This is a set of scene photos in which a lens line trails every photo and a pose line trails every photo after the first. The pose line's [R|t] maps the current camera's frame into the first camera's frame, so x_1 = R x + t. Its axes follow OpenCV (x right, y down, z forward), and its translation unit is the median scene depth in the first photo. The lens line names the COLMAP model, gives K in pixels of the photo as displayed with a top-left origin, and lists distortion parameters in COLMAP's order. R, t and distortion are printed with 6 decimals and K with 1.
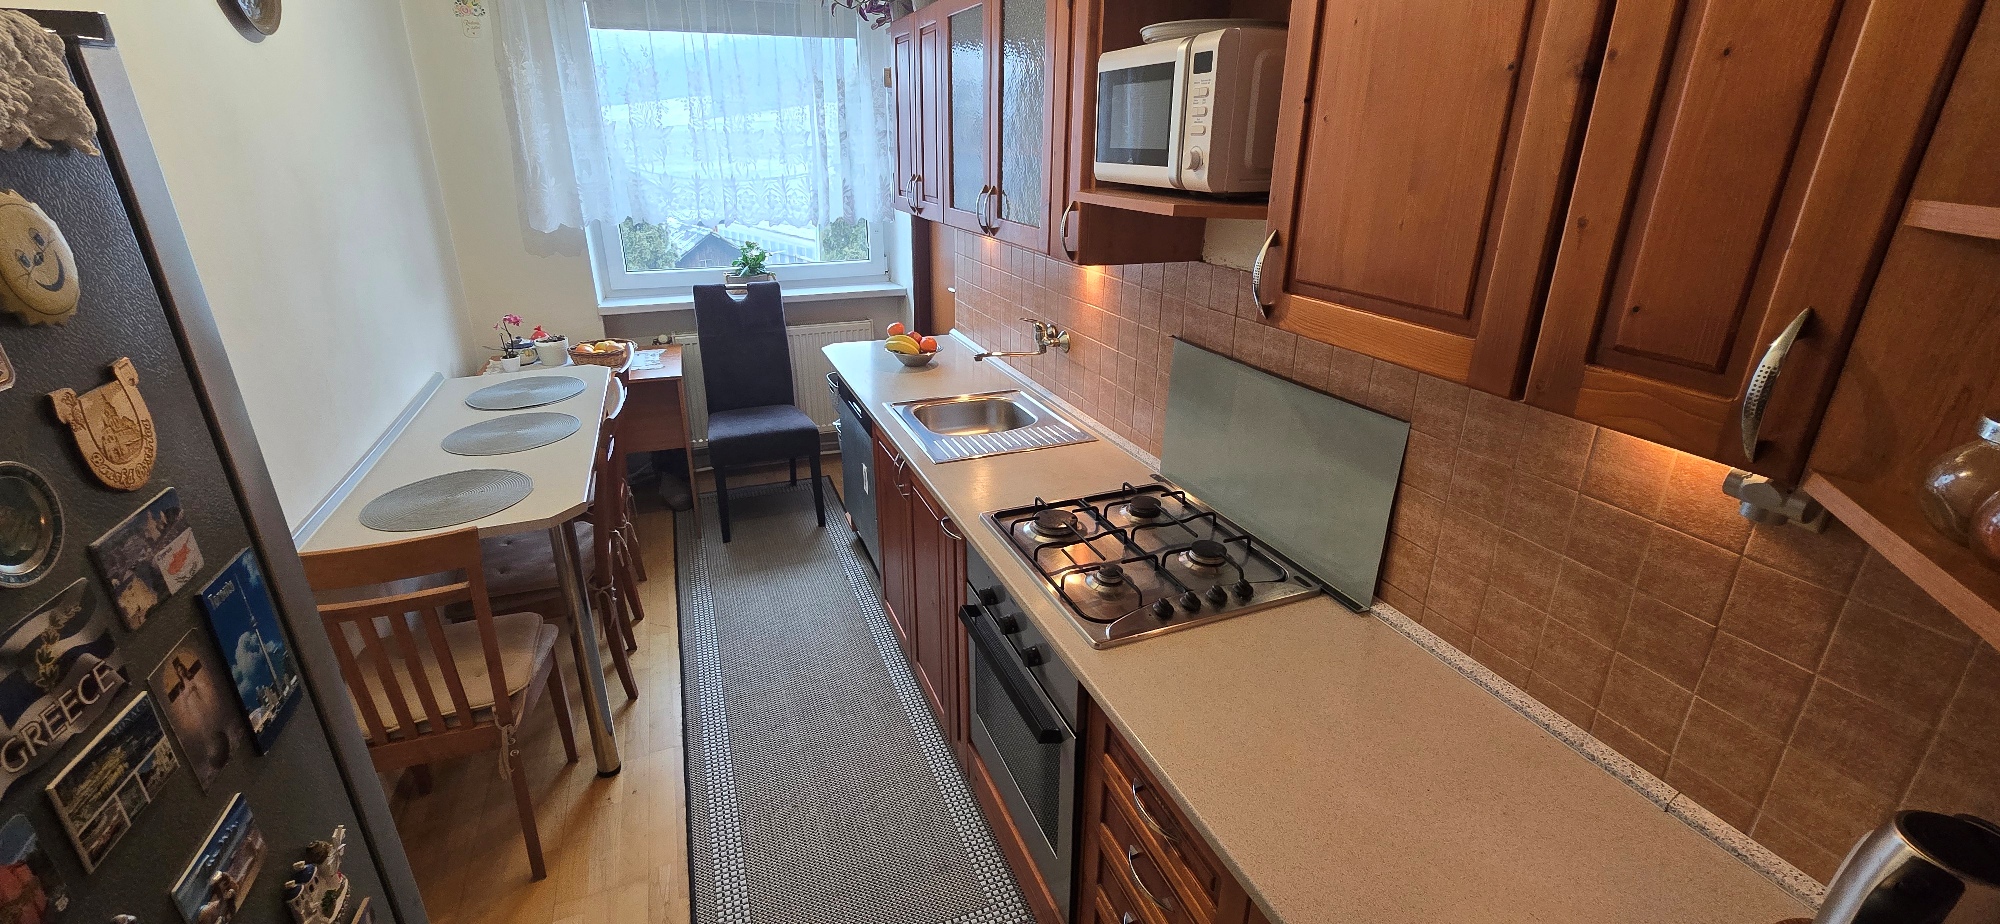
lens RADIAL K [[818.5, 0, 993.7], [0, 818.5, 446.9], [0, 0, 1]] dist [0.000836, 0.000205]
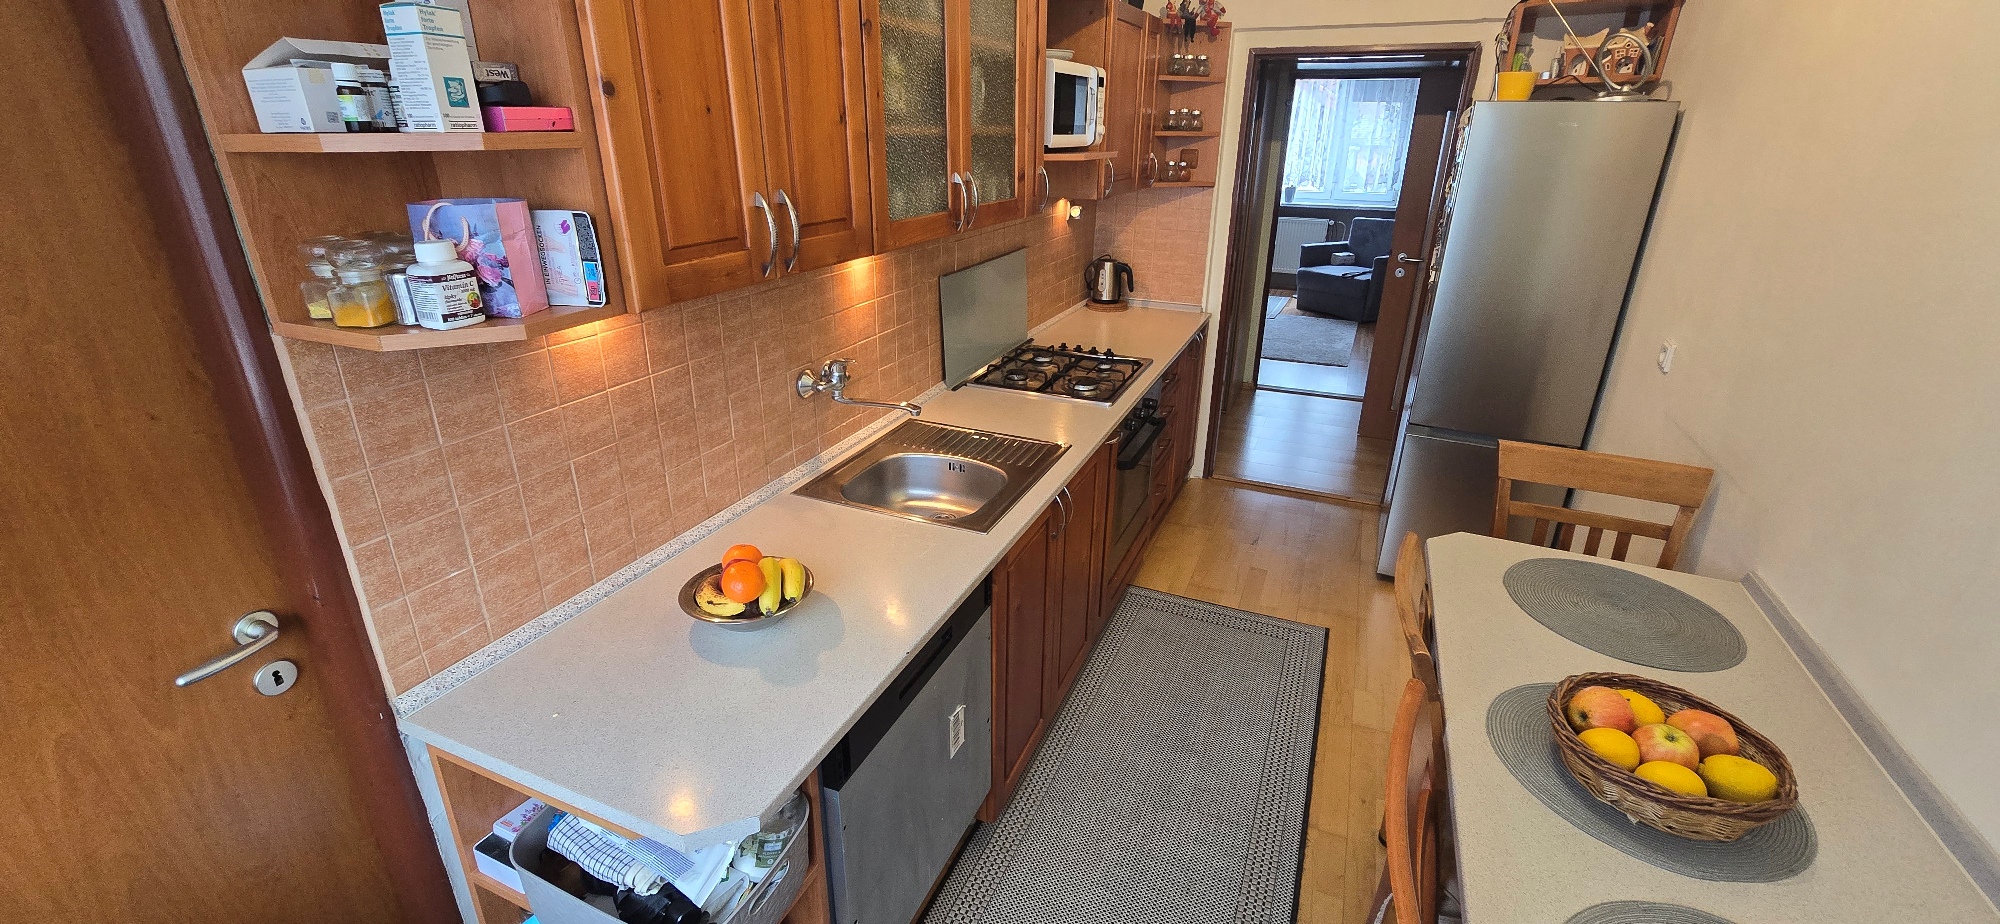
lens RADIAL K [[818.5, 0, 993.7], [0, 818.5, 446.9], [0, 0, 1]] dist [0.000836, 0.000205]
pose [[-0.702988, -0.266186, 0.659510, -0.834388], [0.243012, 0.781601, 0.574496, -0.720919], [-0.668396, 0.564132, -0.484769, 1.941735]]
